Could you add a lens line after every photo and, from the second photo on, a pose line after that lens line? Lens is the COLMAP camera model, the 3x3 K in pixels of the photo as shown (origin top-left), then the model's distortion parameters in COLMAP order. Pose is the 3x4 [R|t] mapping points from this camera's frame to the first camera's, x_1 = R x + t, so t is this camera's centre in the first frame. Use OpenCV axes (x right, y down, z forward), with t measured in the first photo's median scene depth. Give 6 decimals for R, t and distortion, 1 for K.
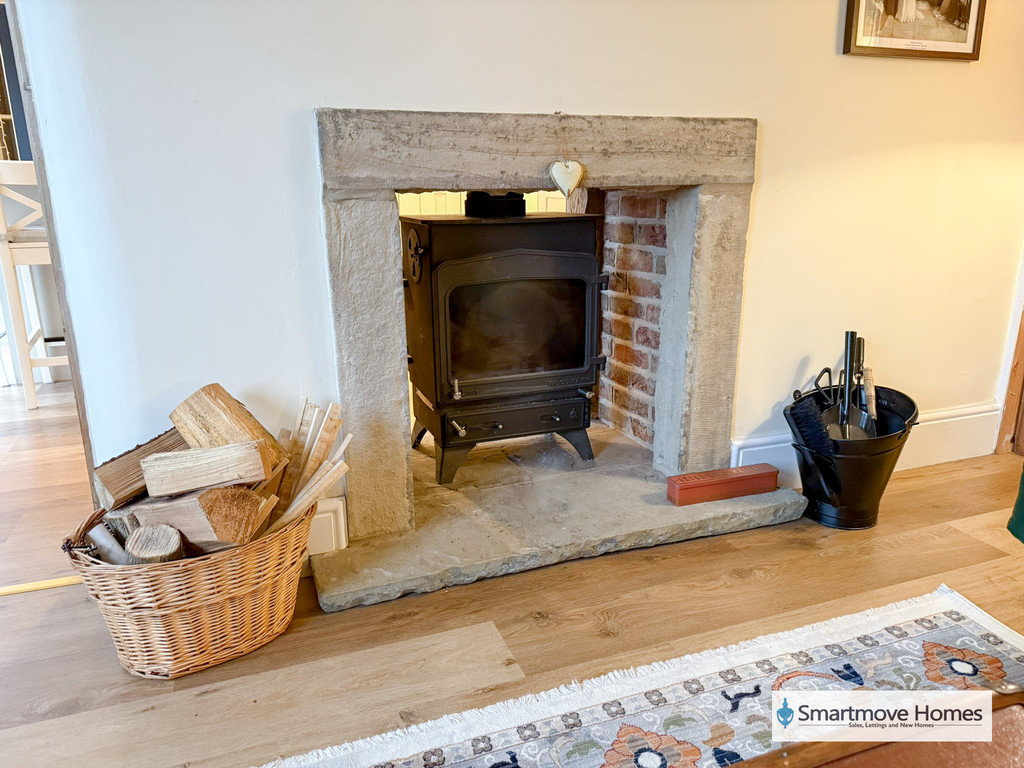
lens RADIAL K [[711.7, 0, 512.0], [0, 711.7, 384.0], [0, 0, 1]] dist [0.099639, -0.119470]
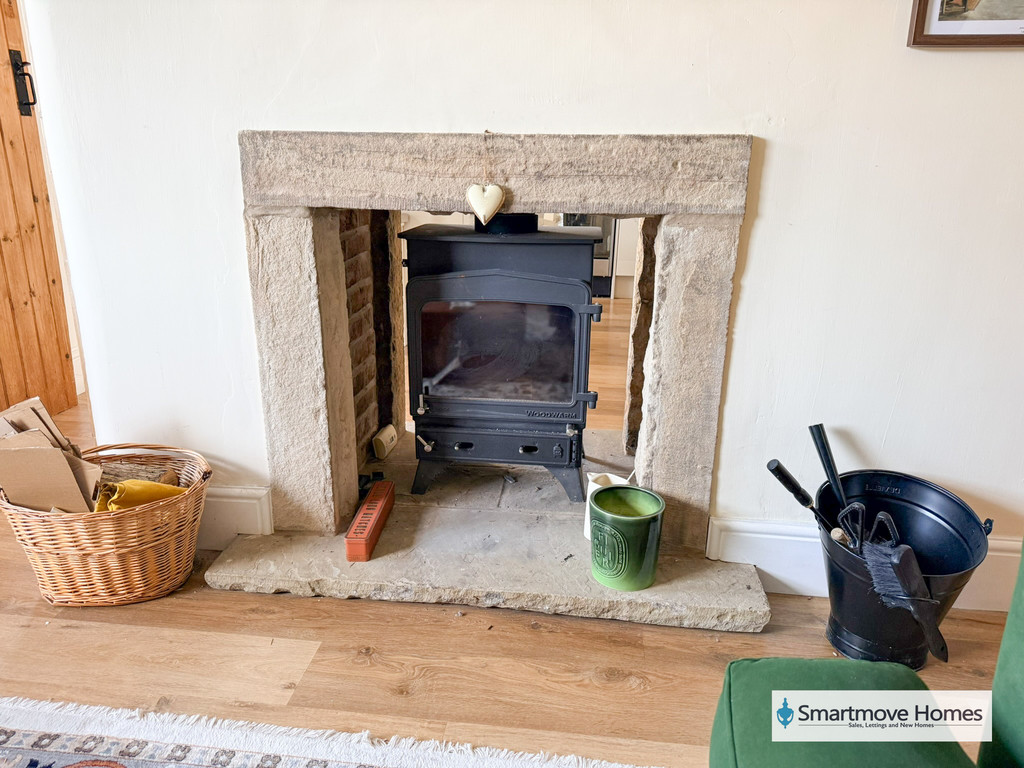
lens RADIAL K [[711.7, 0, 512.0], [0, 711.7, 384.0], [0, 0, 1]] dist [0.099639, -0.119470]
pose [[0.892191, 0.151834, -0.425372, 0.548034], [-0.142048, 0.988339, 0.054846, -0.112492], [0.428739, 0.011490, 0.903355, 0.183312]]
